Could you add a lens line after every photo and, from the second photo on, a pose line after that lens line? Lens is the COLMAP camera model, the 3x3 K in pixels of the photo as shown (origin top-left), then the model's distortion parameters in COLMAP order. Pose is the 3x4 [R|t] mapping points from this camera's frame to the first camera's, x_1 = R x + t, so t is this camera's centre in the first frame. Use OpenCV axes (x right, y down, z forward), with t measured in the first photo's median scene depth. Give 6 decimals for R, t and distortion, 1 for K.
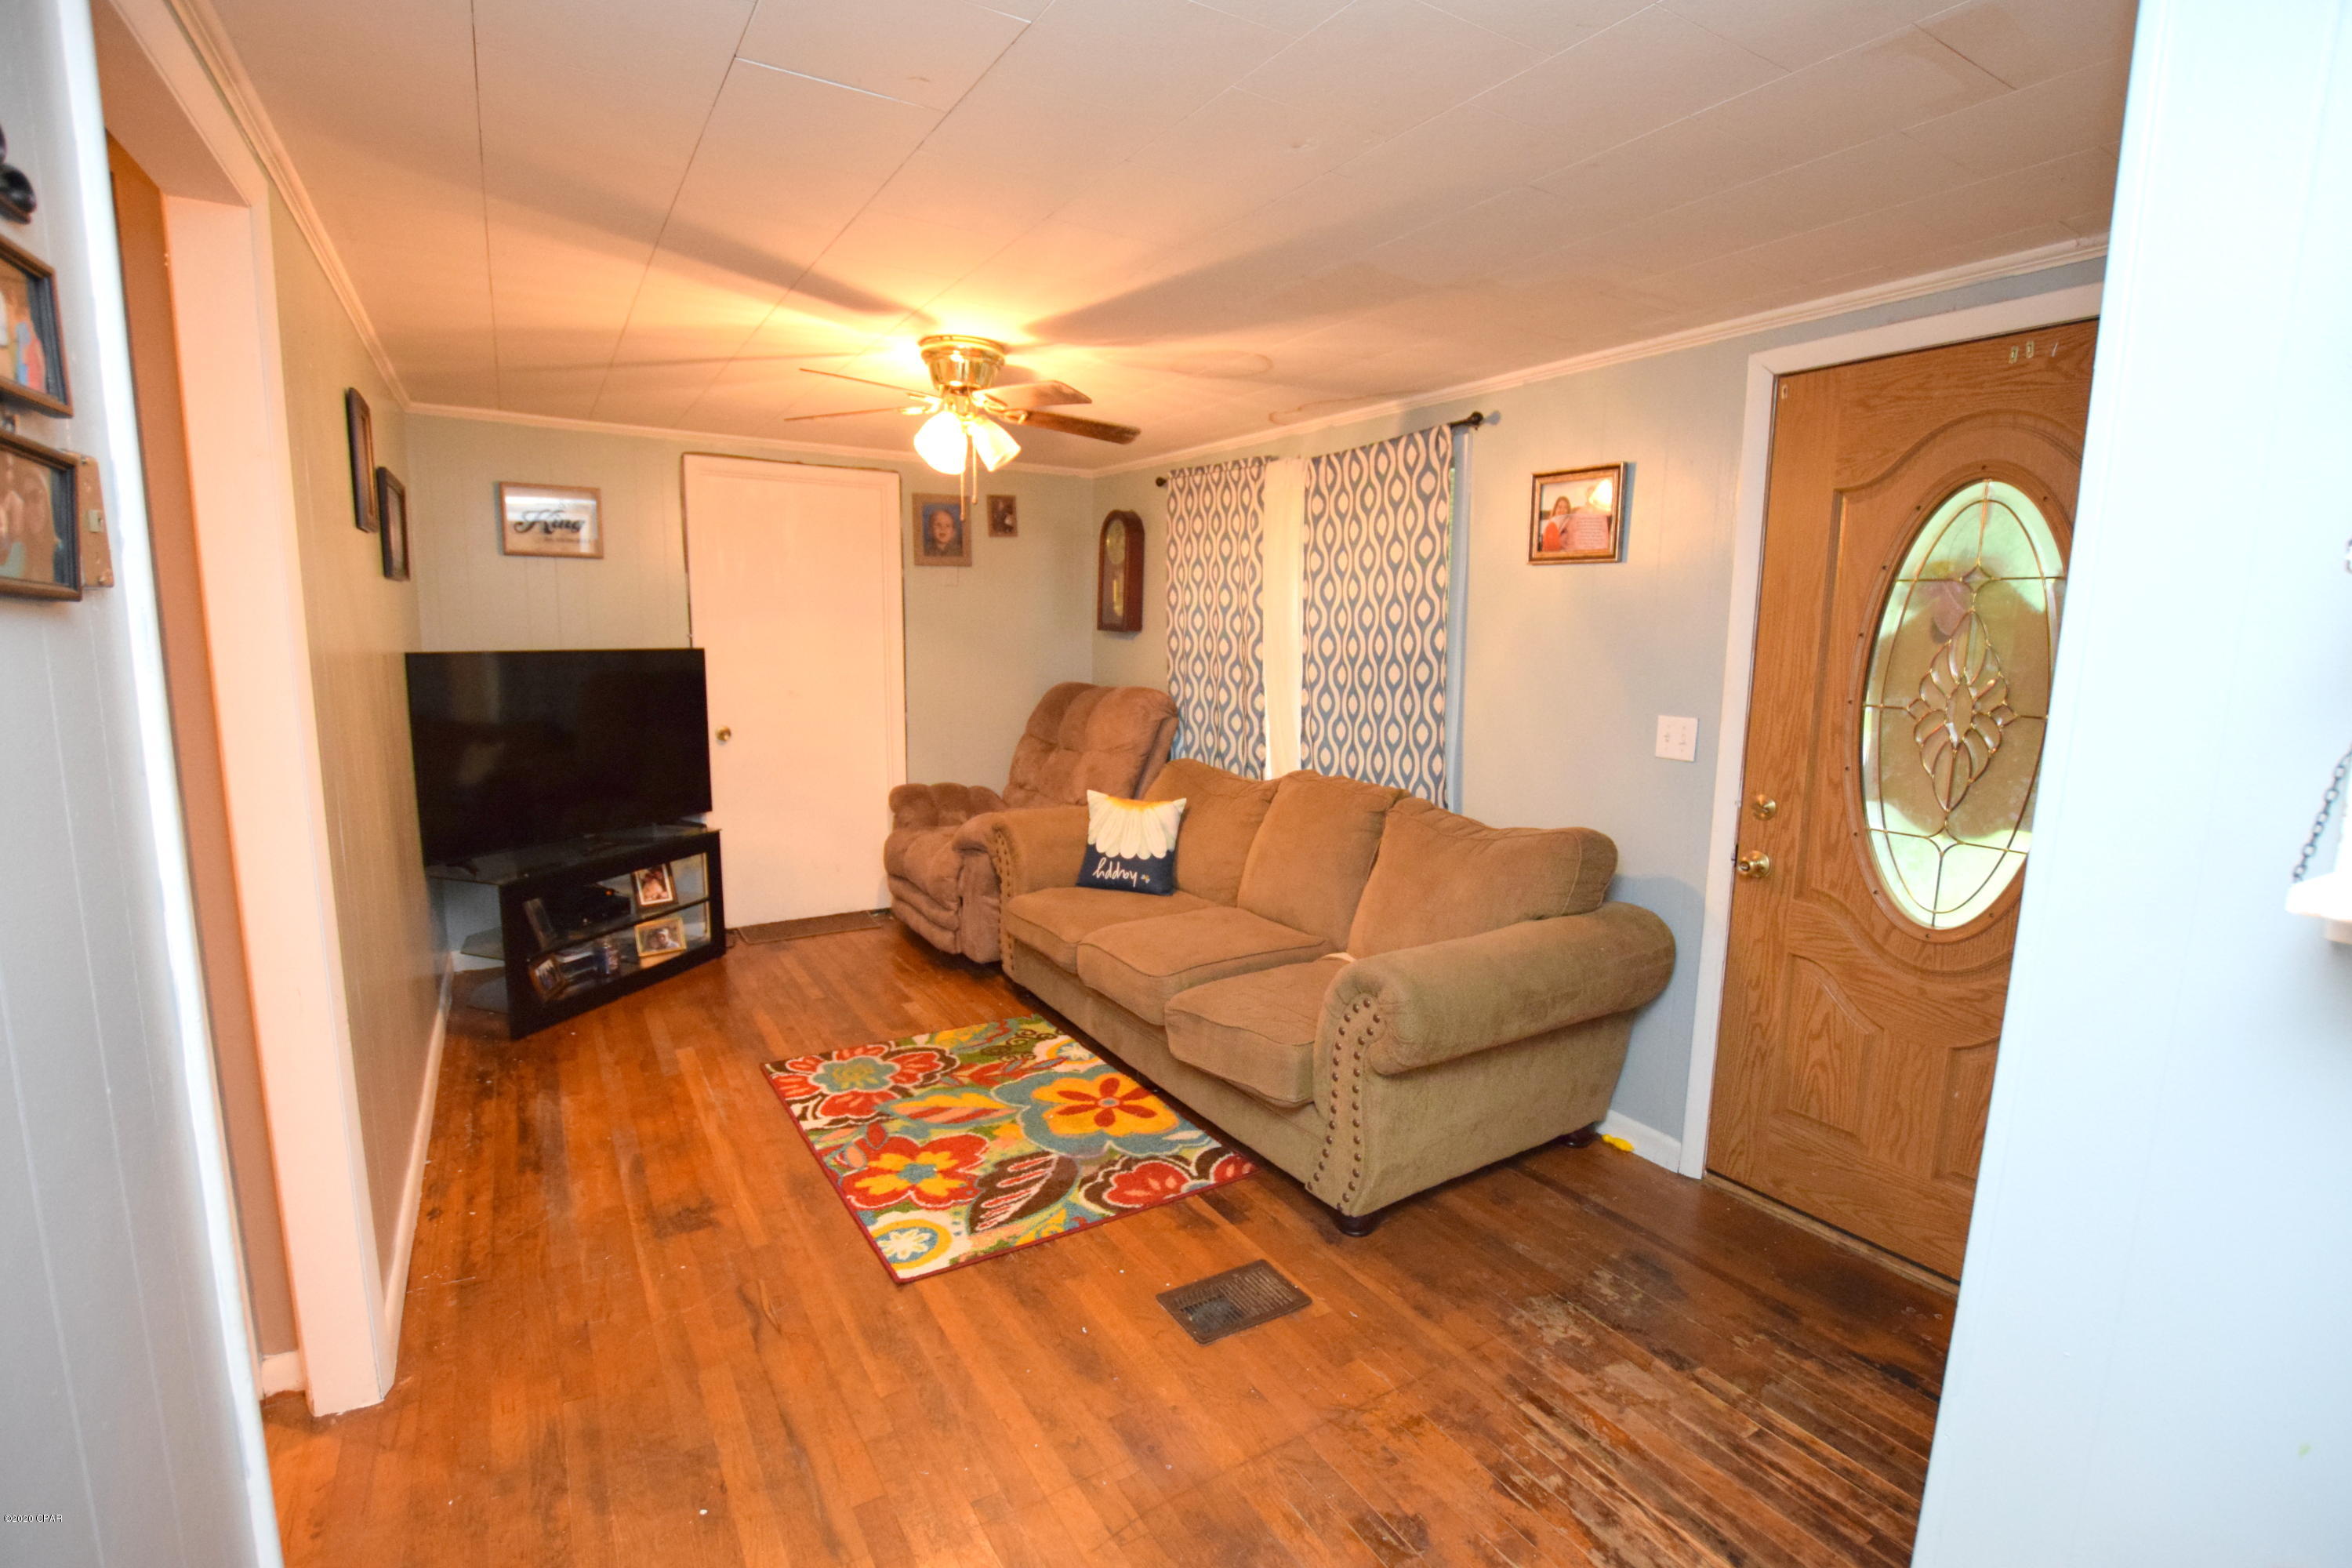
lens RADIAL K [[1051.4, 0, 1170.2], [0, 1051.4, 774.8], [0, 0, 1]] dist [-0.004961, -0.000260]
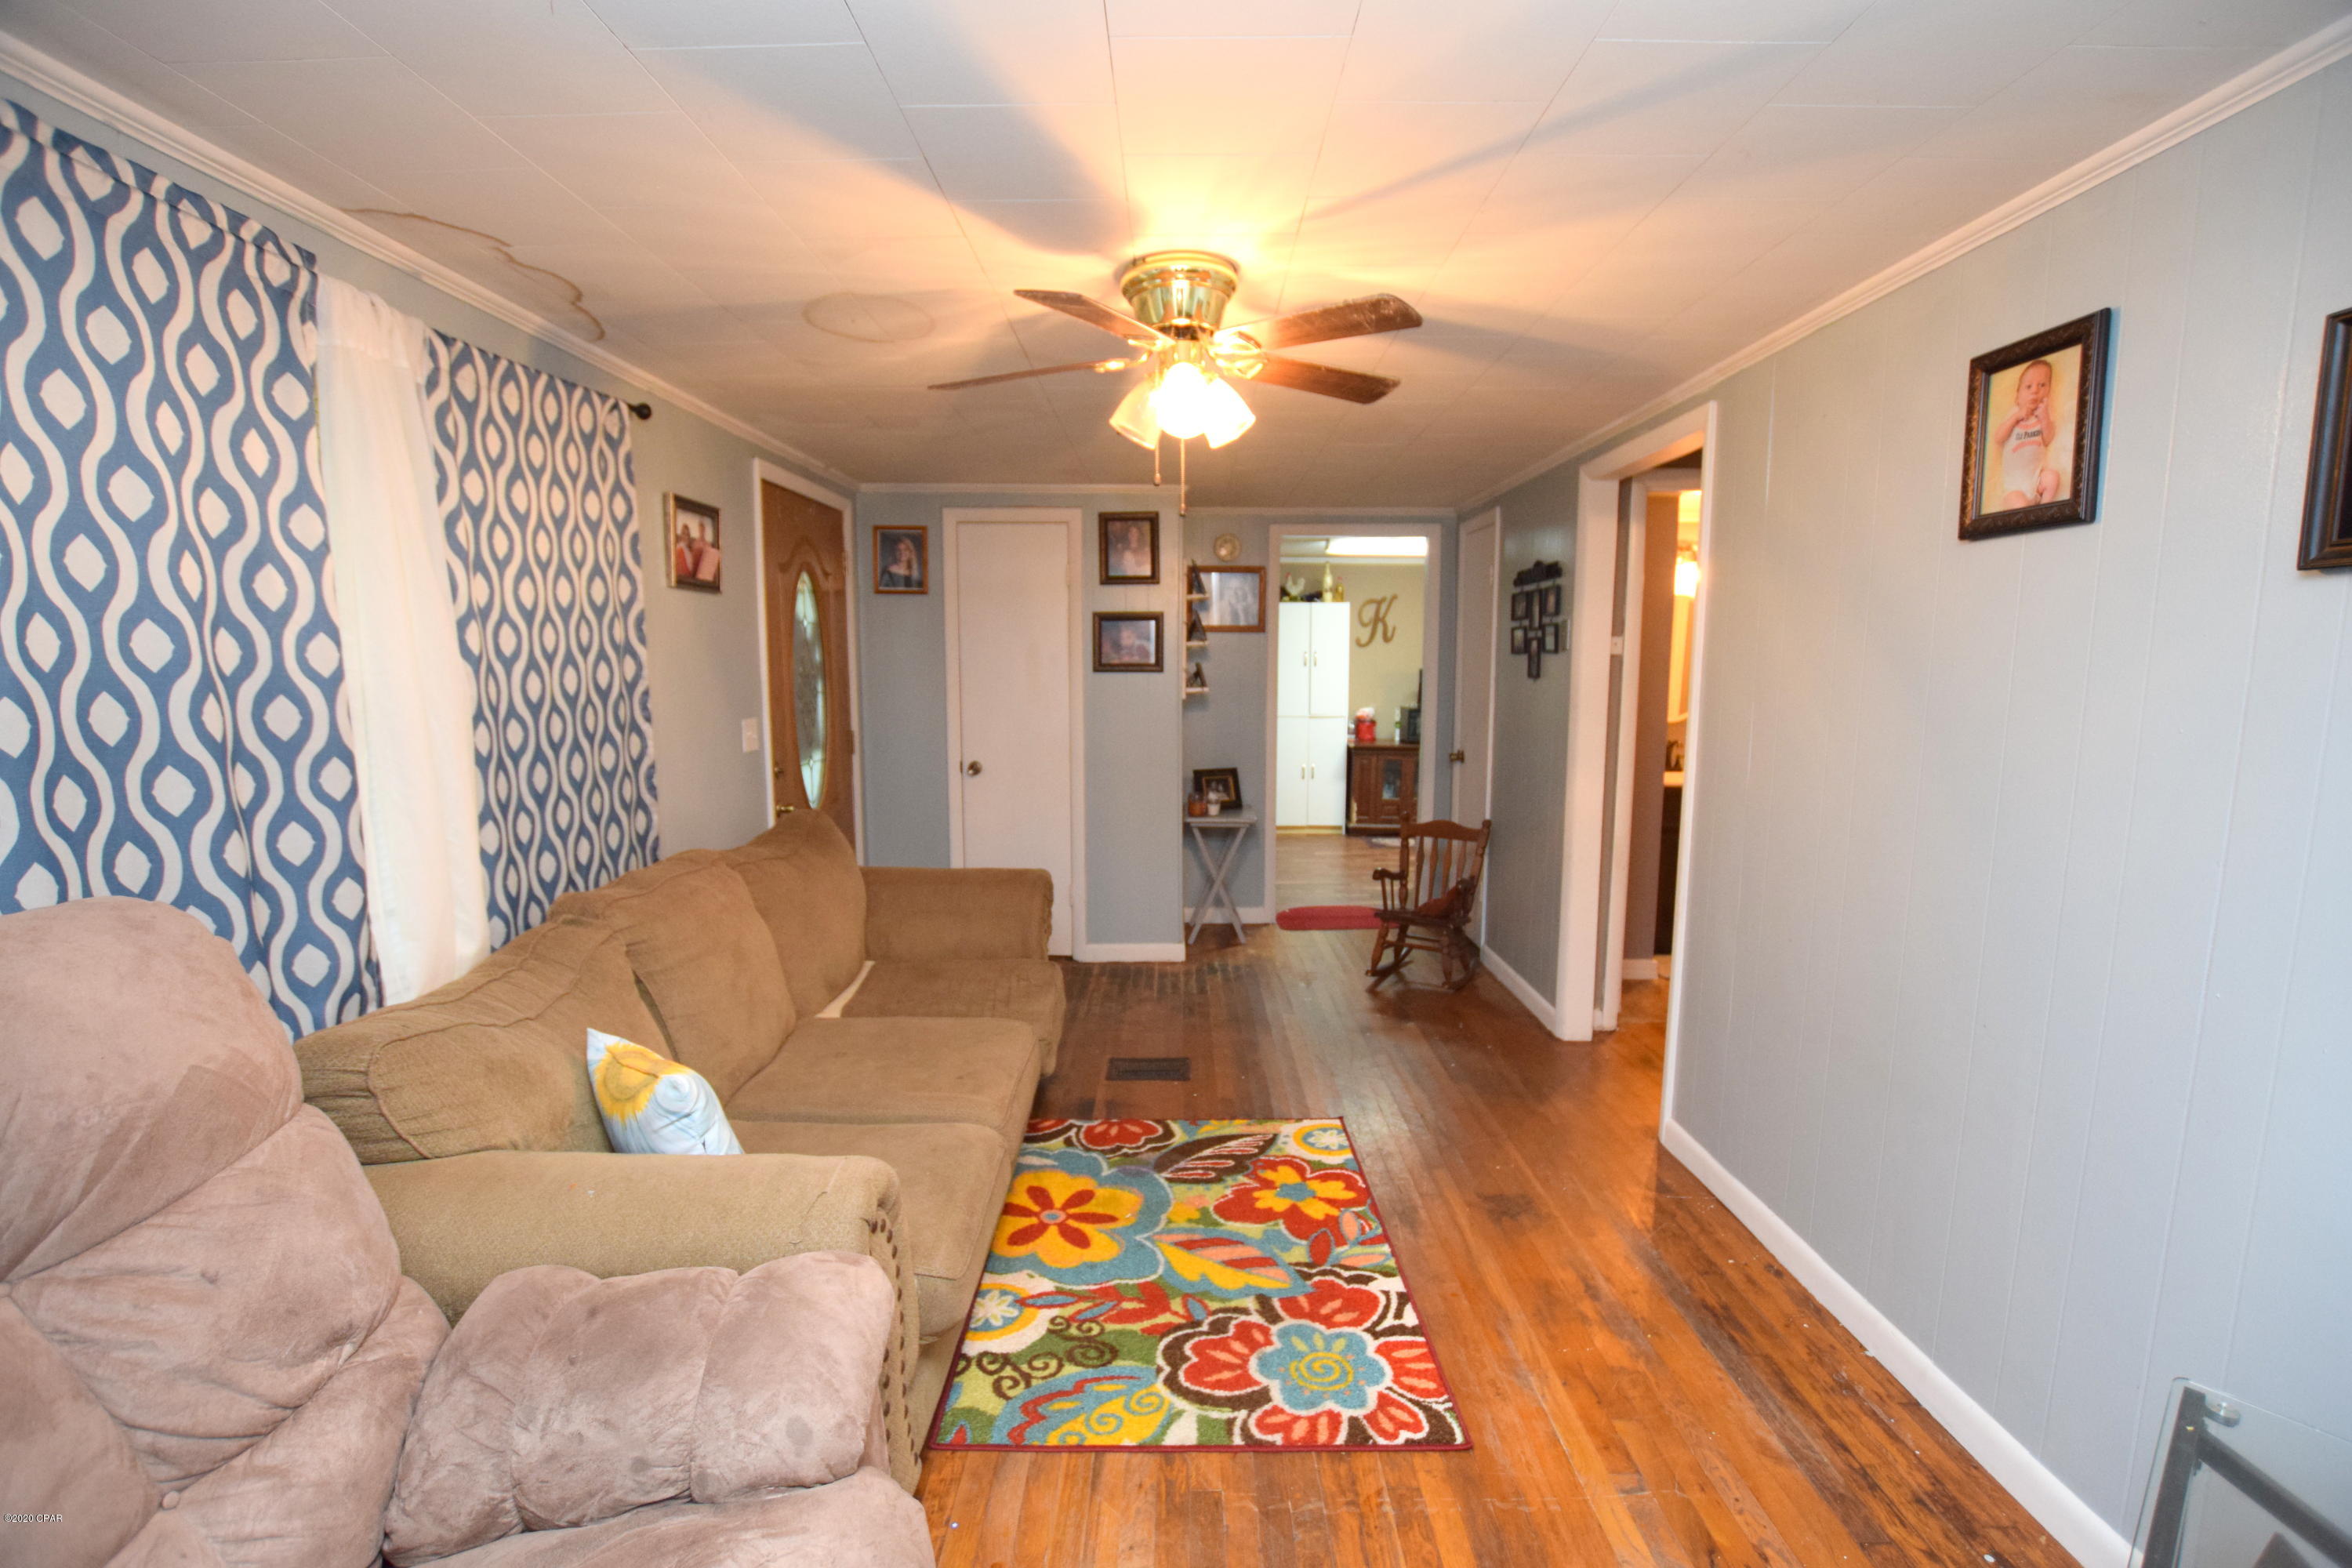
lens RADIAL K [[1051.4, 0, 1172.5], [0, 1051.4, 780.3], [0, 0, 1]] dist [-0.004961, -0.000260]
pose [[-0.845987, -0.075927, 0.527770, -0.594097], [0.068192, 0.966275, 0.248320, -0.245024], [-0.528825, 0.246065, -0.812278, 1.646869]]
